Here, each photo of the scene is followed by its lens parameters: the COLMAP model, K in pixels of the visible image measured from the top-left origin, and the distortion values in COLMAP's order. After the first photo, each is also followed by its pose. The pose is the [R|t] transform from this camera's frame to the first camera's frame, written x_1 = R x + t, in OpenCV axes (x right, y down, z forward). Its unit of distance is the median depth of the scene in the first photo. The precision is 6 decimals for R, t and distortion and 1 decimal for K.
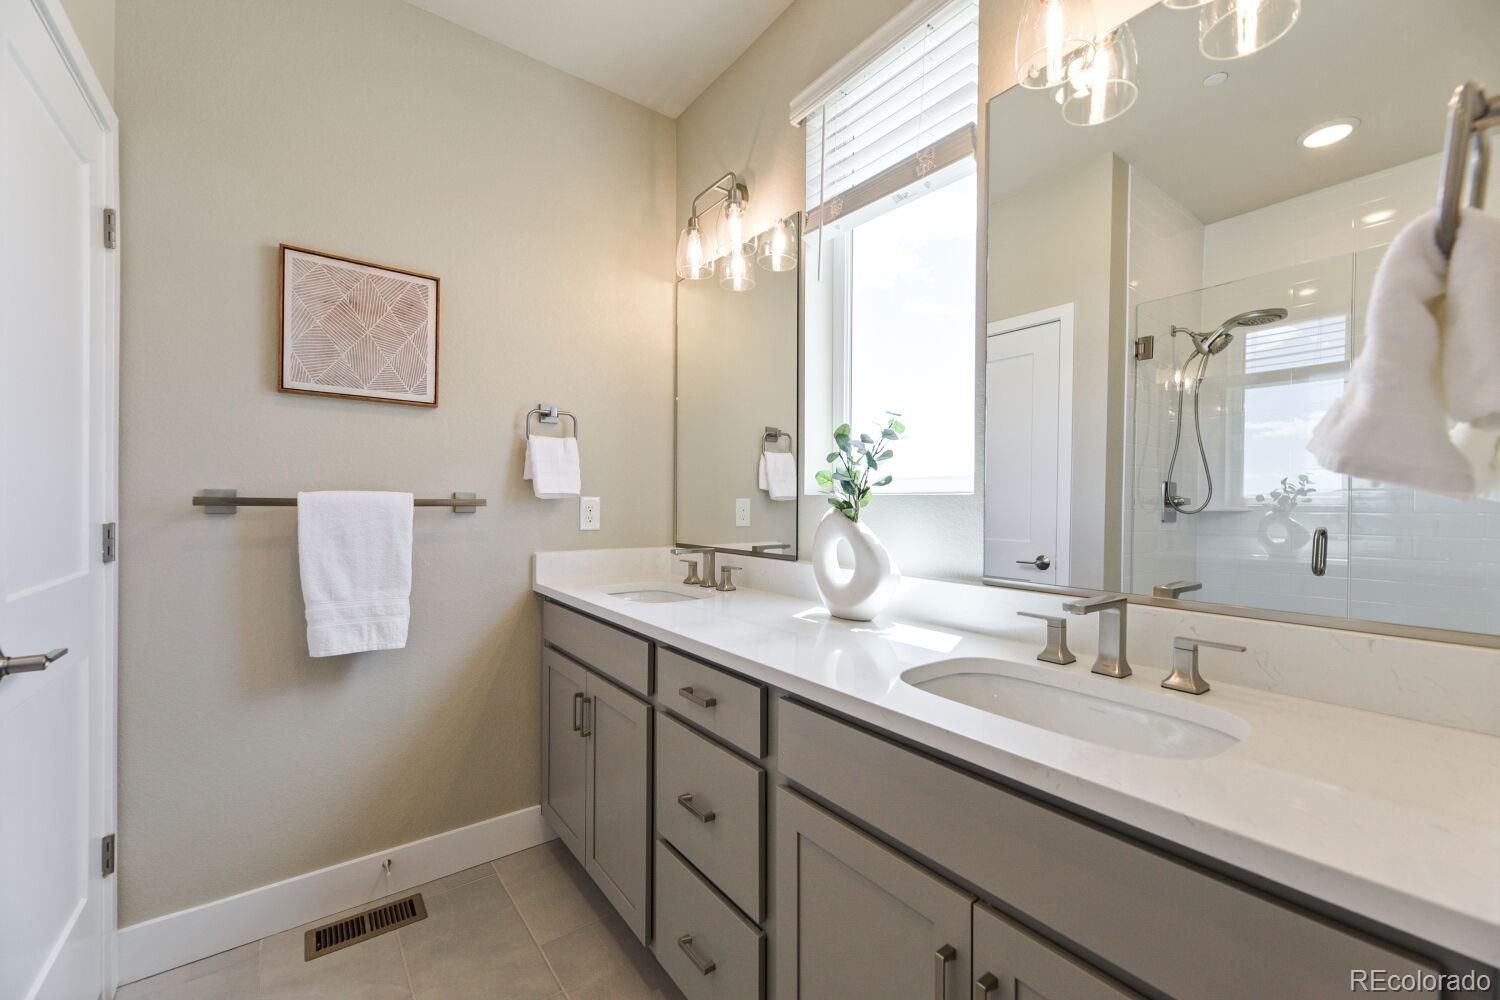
lens RADIAL K [[602.4, 0, 750.0], [0, 602.4, 500.0], [0, 0, 1]] dist [-0.000108, 0.000011]
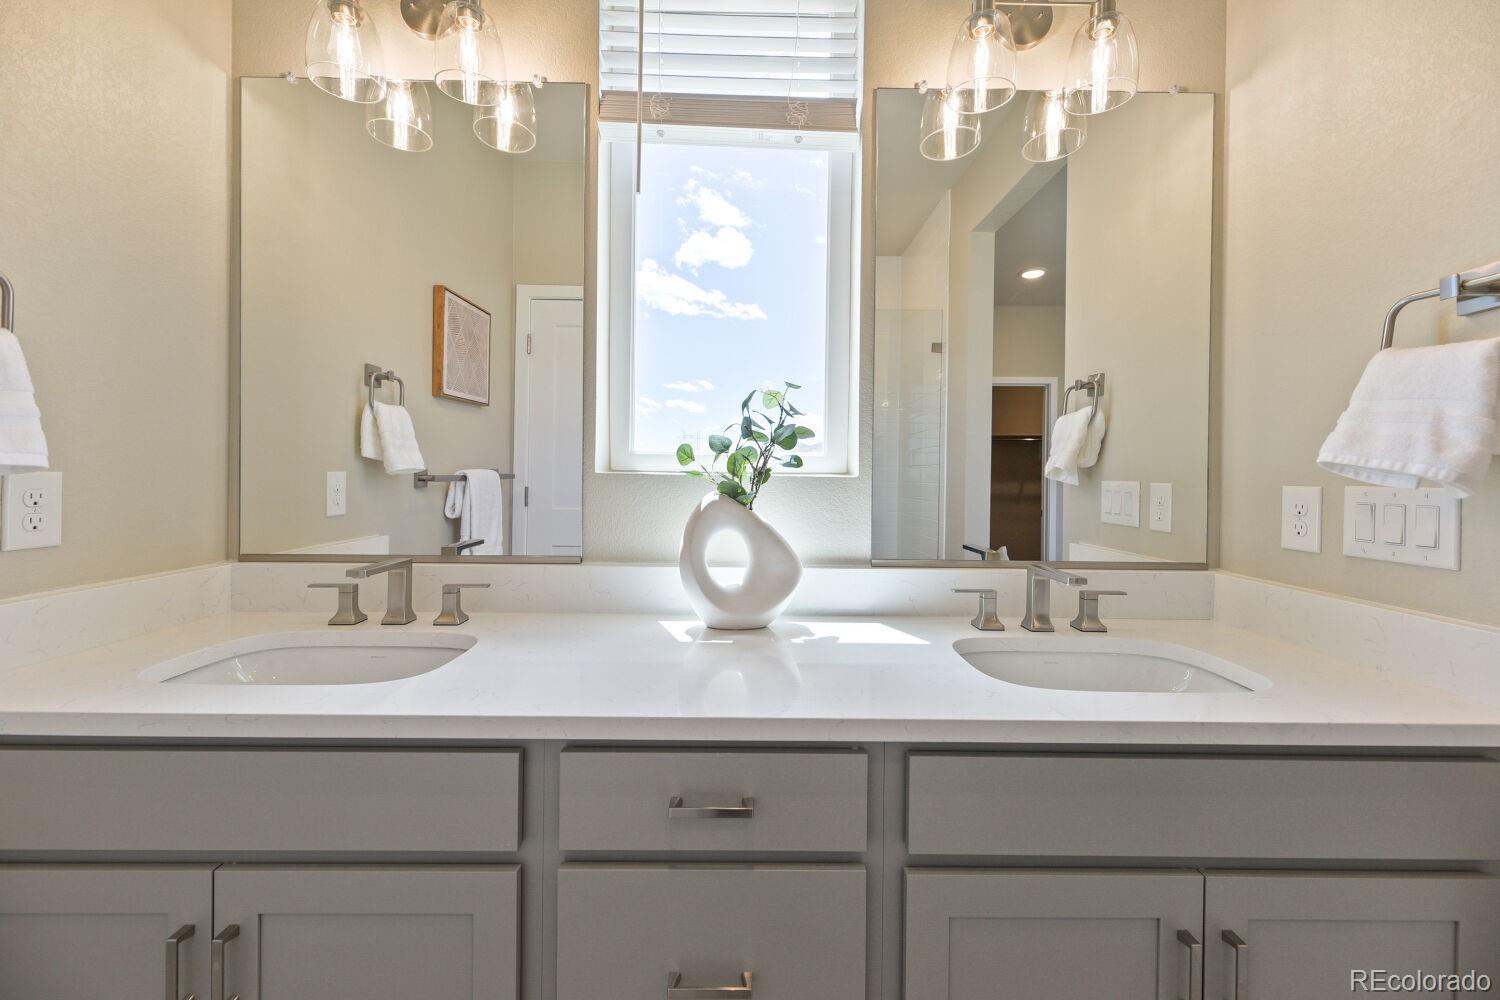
lens RADIAL K [[578.7, 0, 752.3], [0, 578.7, 477.0], [0, 0, 1]] dist [-0.000224, -0.000065]
pose [[0.590429, -0.008964, 0.807040, -0.393367], [-0.010645, 0.999765, 0.018892, -0.020736], [-0.807019, -0.019746, 0.590195, 0.444822]]
